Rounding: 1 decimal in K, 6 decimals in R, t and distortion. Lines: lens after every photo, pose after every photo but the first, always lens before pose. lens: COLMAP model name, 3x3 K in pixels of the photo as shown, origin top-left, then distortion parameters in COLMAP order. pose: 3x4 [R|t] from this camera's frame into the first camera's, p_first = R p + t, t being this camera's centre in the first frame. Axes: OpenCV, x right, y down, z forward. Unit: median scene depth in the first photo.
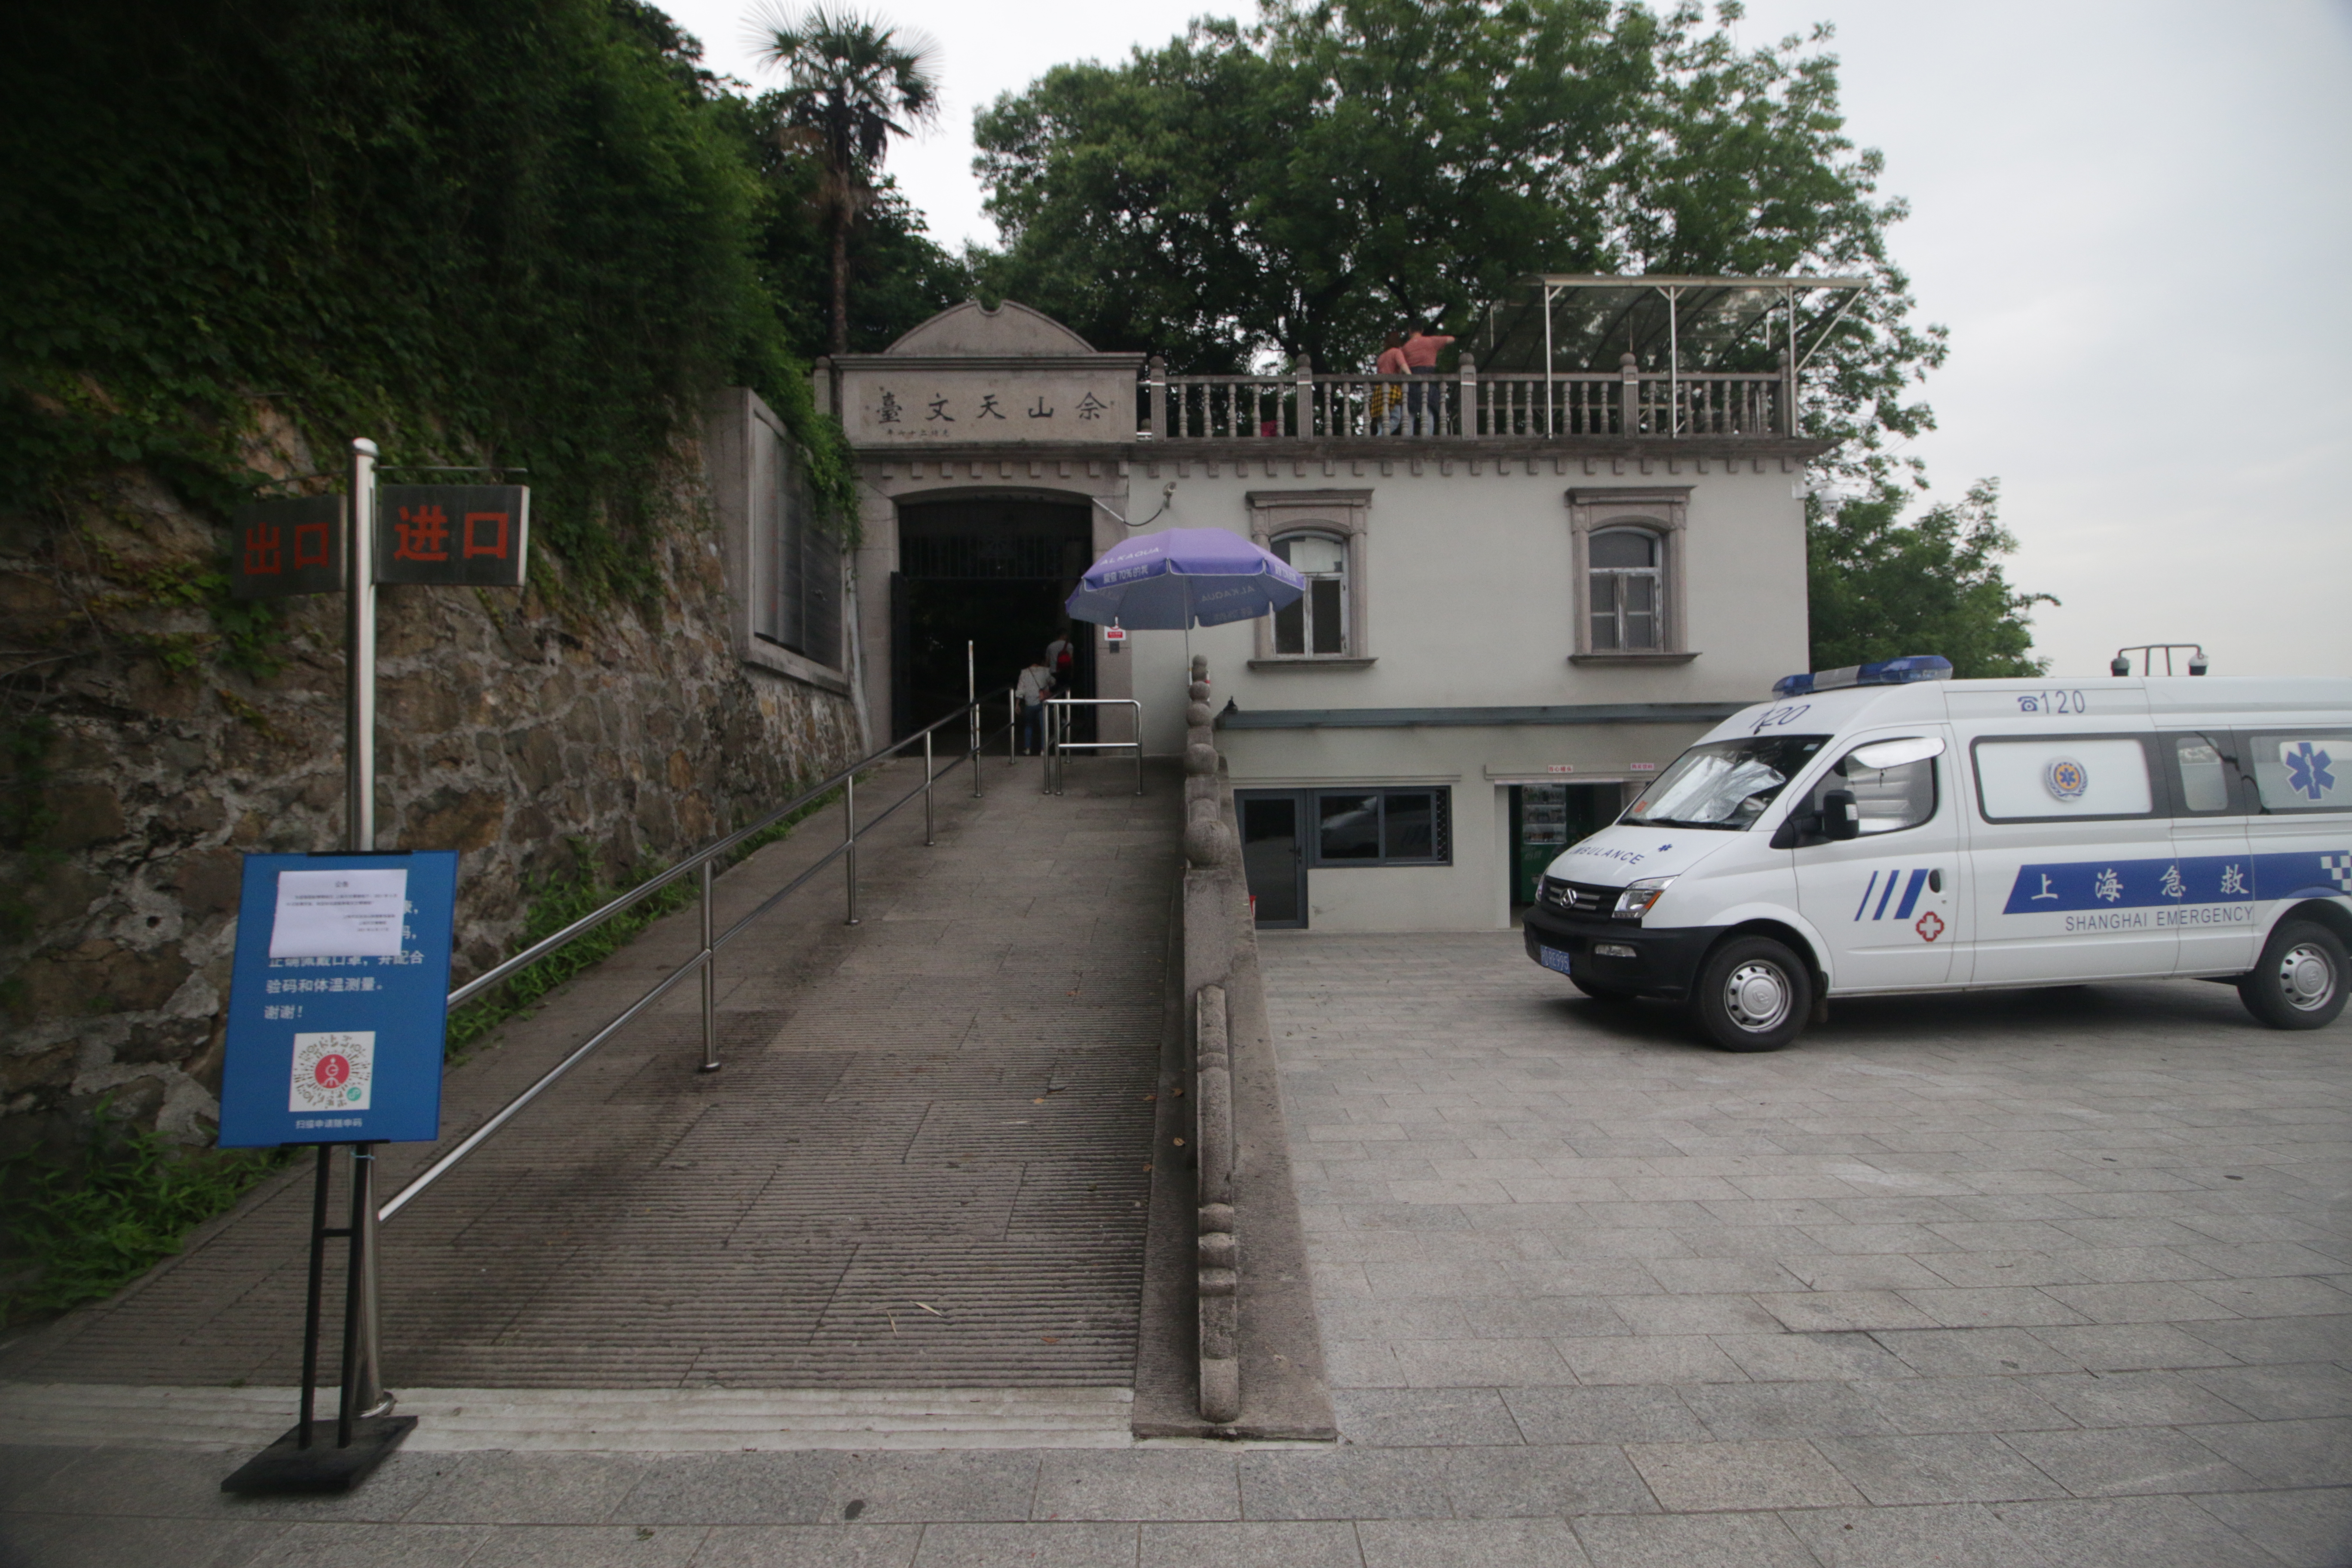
lens RADIAL K [[1045.4, 0, 1176.0], [0, 1045.4, 784.0], [0, 0, 1]] dist [0.001037, 0.000043]
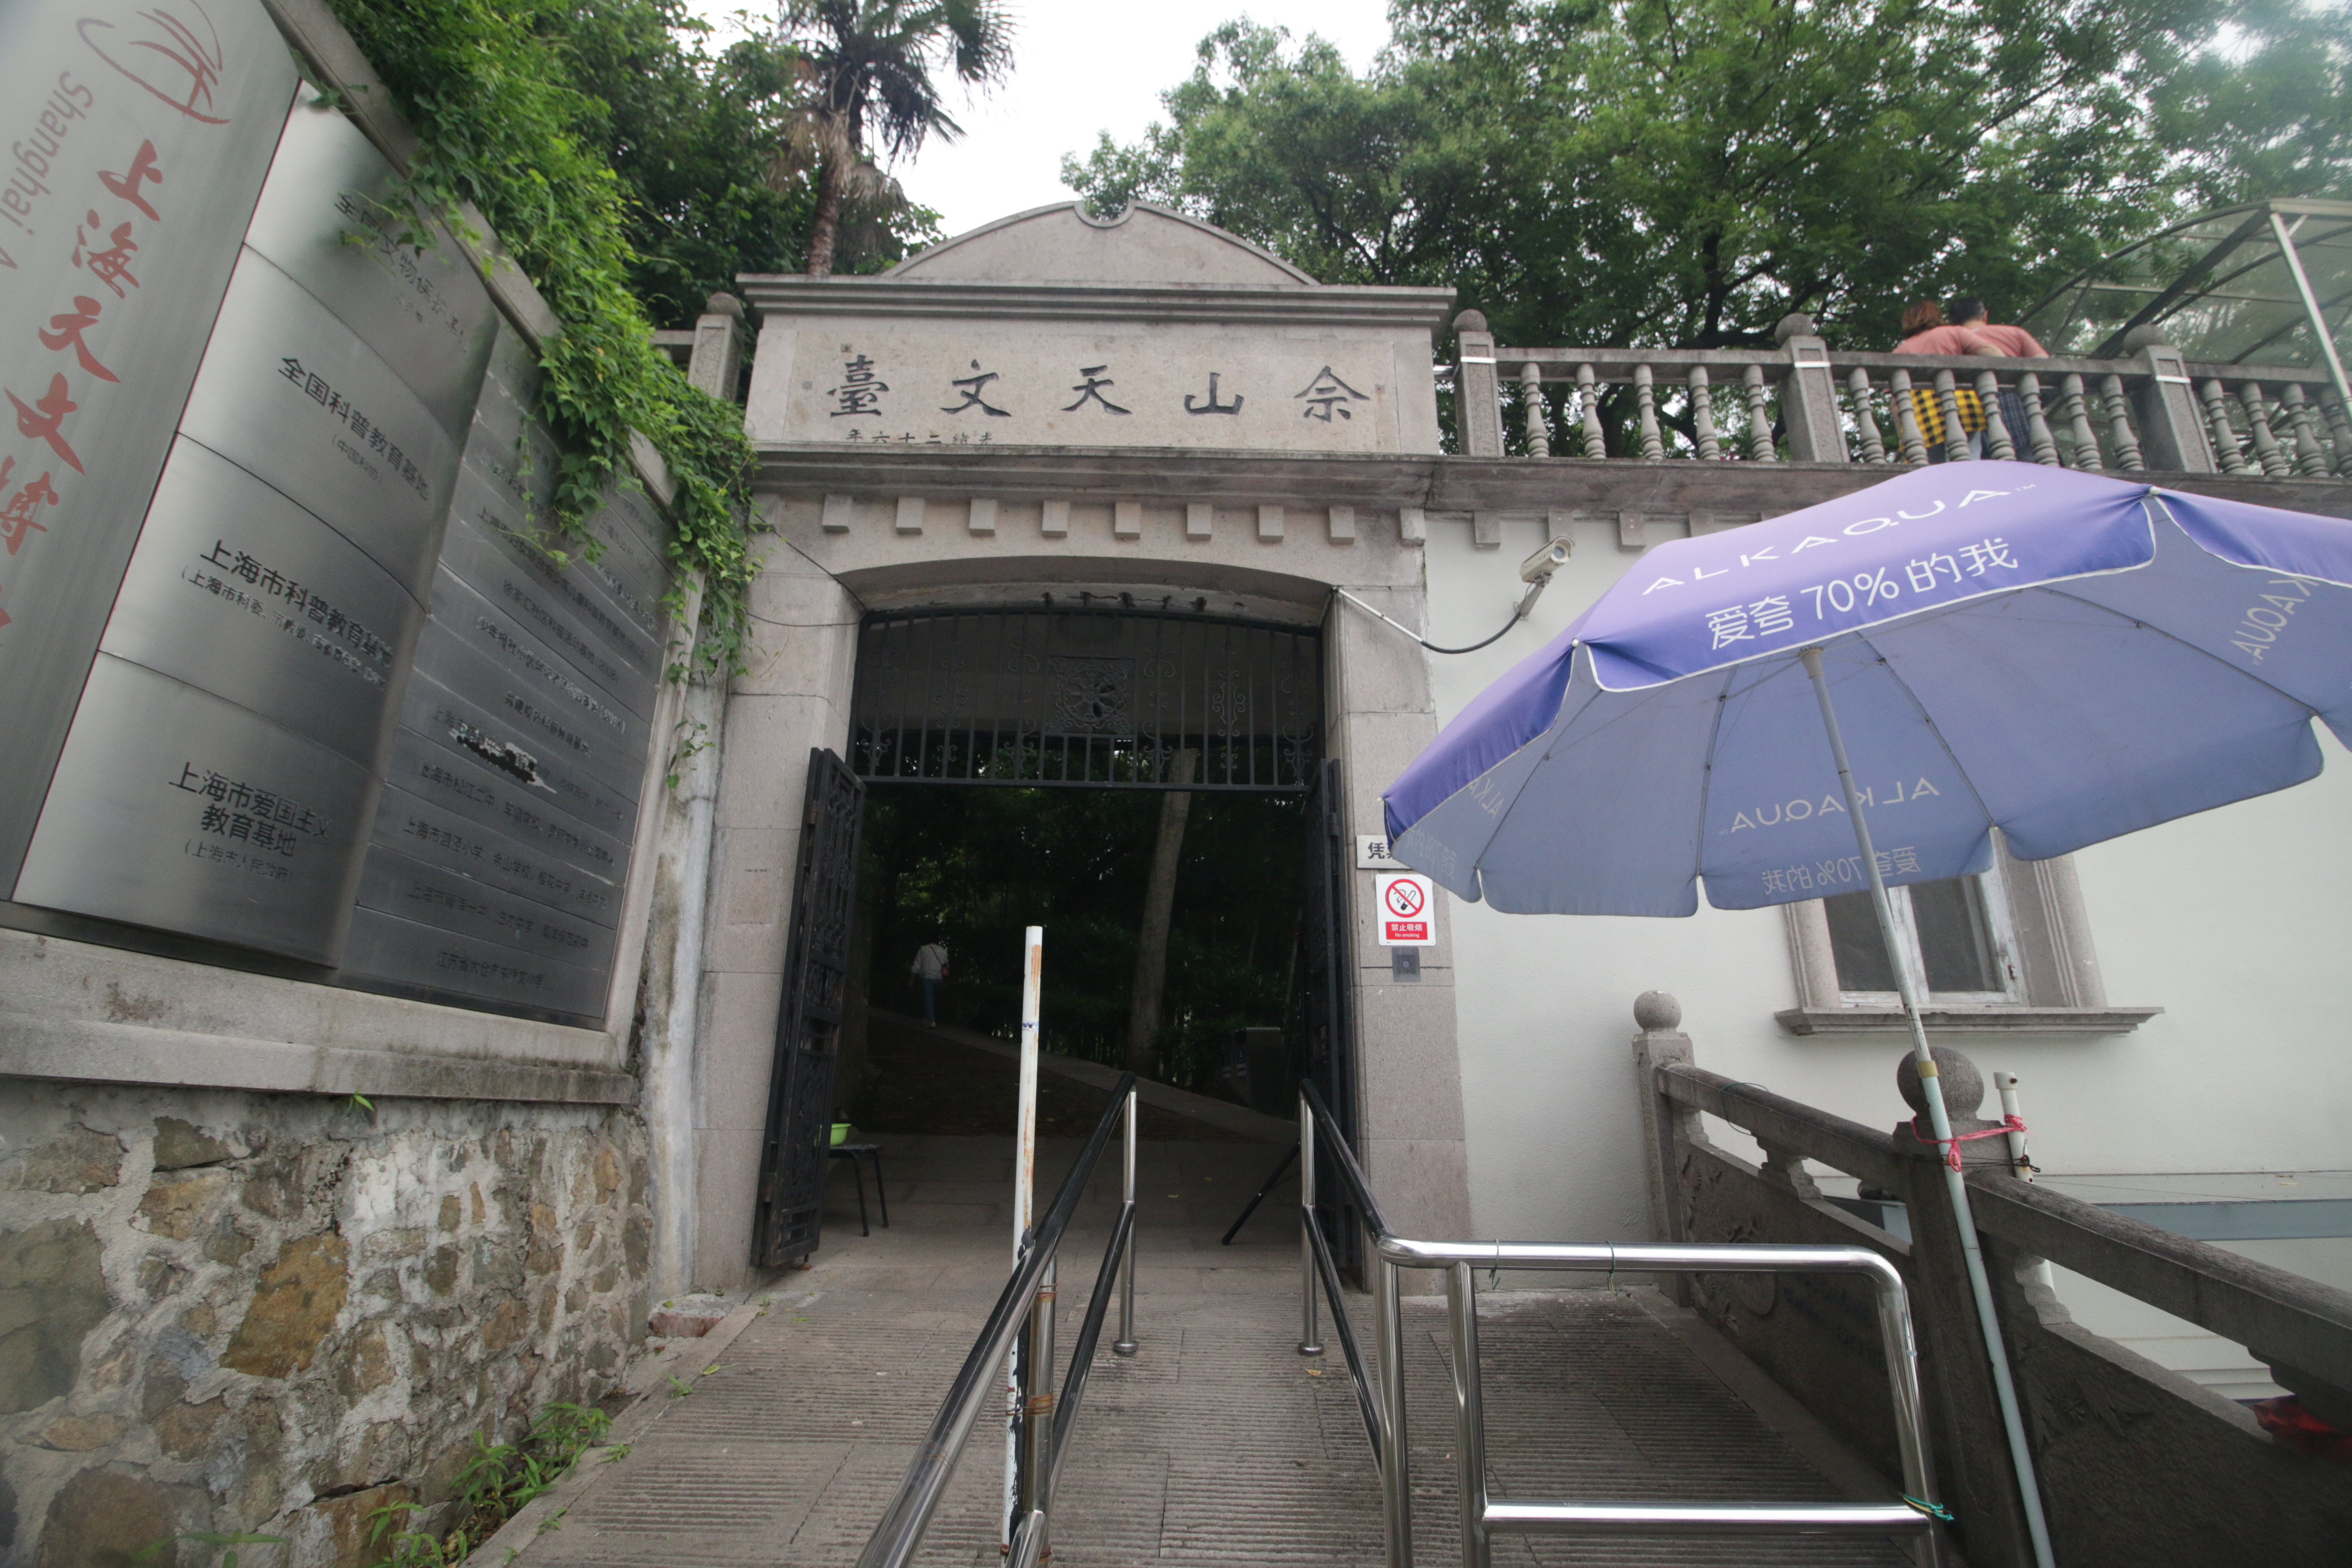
lens RADIAL K [[1045.4, 0, 1176.0], [0, 1045.4, 784.0], [0, 0, 1]] dist [0.001037, 0.000043]
pose [[0.999632, 0.018427, -0.019901, -0.133346], [-0.023395, 0.957064, -0.288931, -0.084812], [0.013722, 0.289290, 0.957143, 0.639622]]
